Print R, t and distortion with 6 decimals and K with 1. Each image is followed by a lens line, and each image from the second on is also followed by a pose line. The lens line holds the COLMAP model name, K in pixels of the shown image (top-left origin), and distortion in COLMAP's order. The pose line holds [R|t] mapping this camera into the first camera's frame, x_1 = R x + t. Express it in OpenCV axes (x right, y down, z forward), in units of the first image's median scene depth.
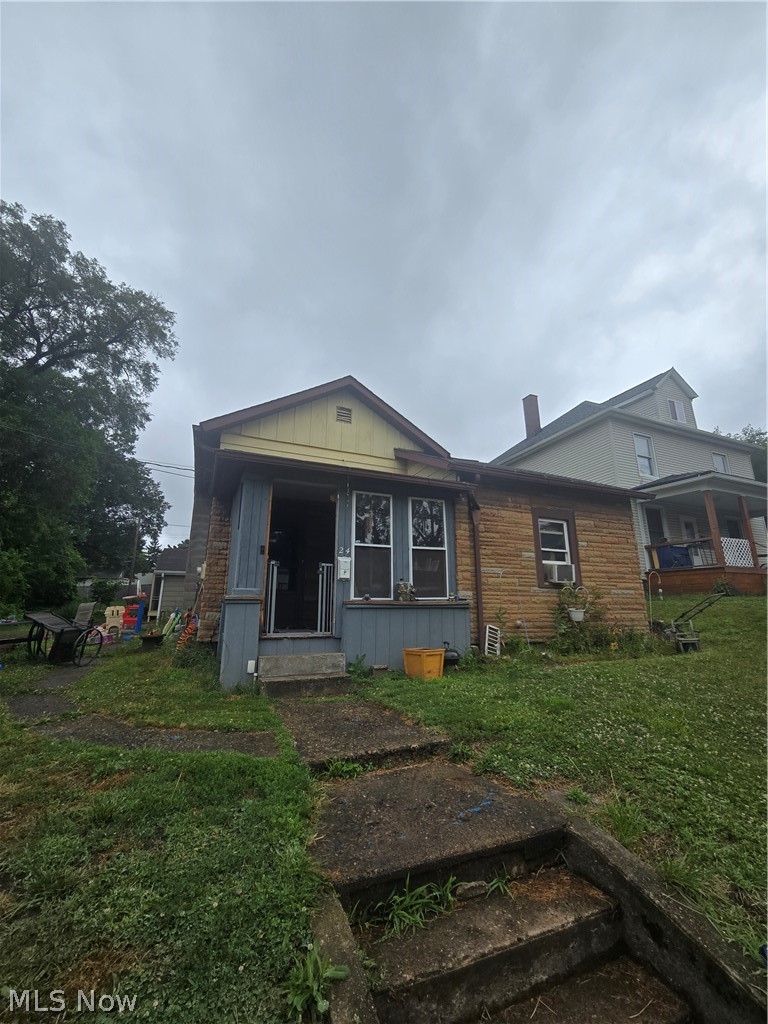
lens RADIAL K [[418.0, 0, 386.6], [0, 418.0, 509.3], [0, 0, 1]] dist [0.002921, 0.000569]
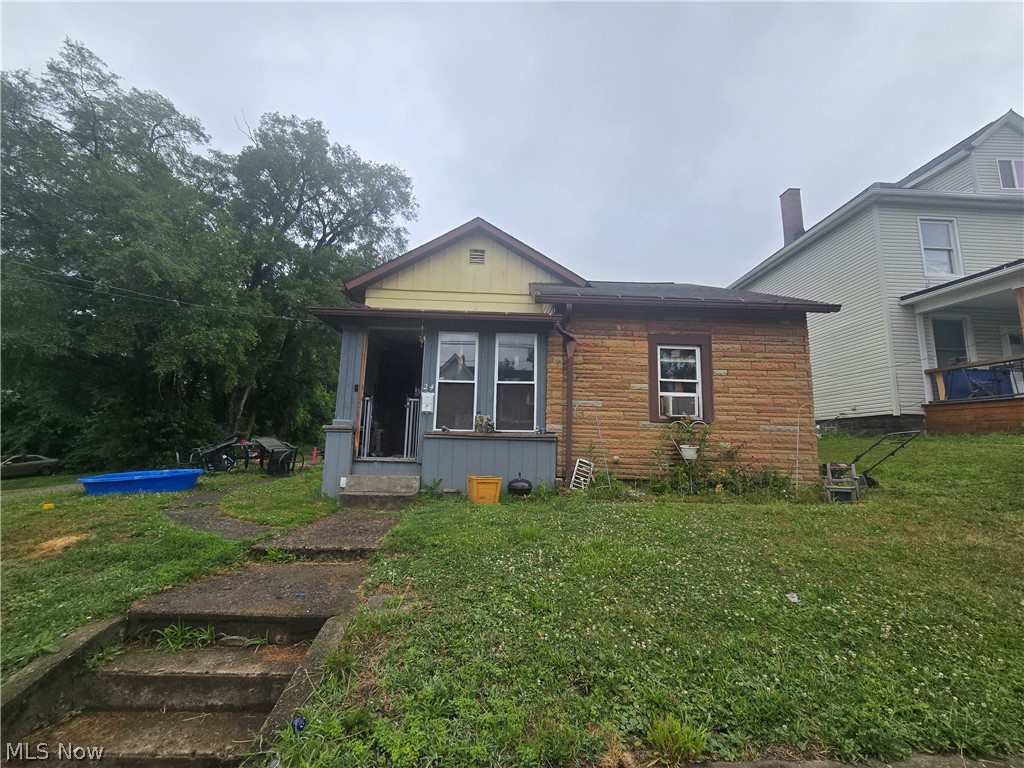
lens RADIAL K [[418.0, 0, 510.6], [0, 418.0, 381.3], [0, 0, 1]] dist [0.002921, 0.000569]
pose [[0.928416, -0.028788, -0.370425, 0.414109], [0.060201, 0.995475, 0.073520, 0.013393], [0.366632, -0.090557, 0.925948, 0.046778]]
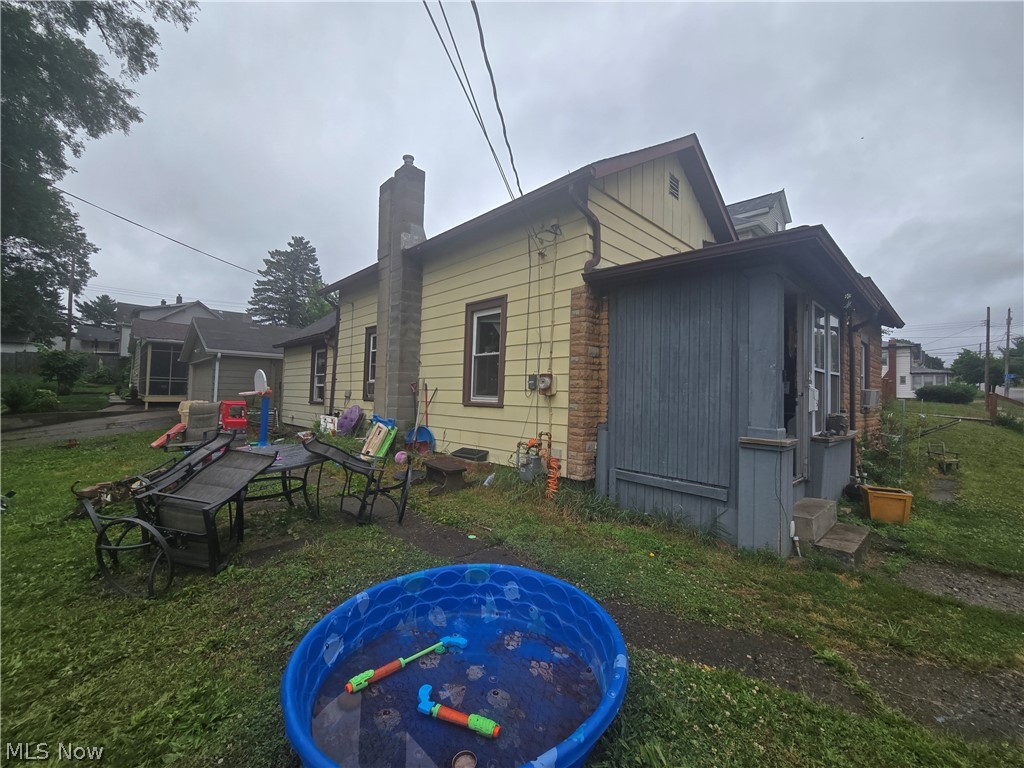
lens RADIAL K [[418.0, 0, 515.8], [0, 418.0, 379.2], [0, 0, 1]] dist [0.002921, 0.000569]
pose [[0.940667, 0.036786, 0.337330, -0.742695], [-0.105005, 0.976868, 0.186285, 0.011973], [-0.322674, -0.210653, 0.922771, 0.353011]]
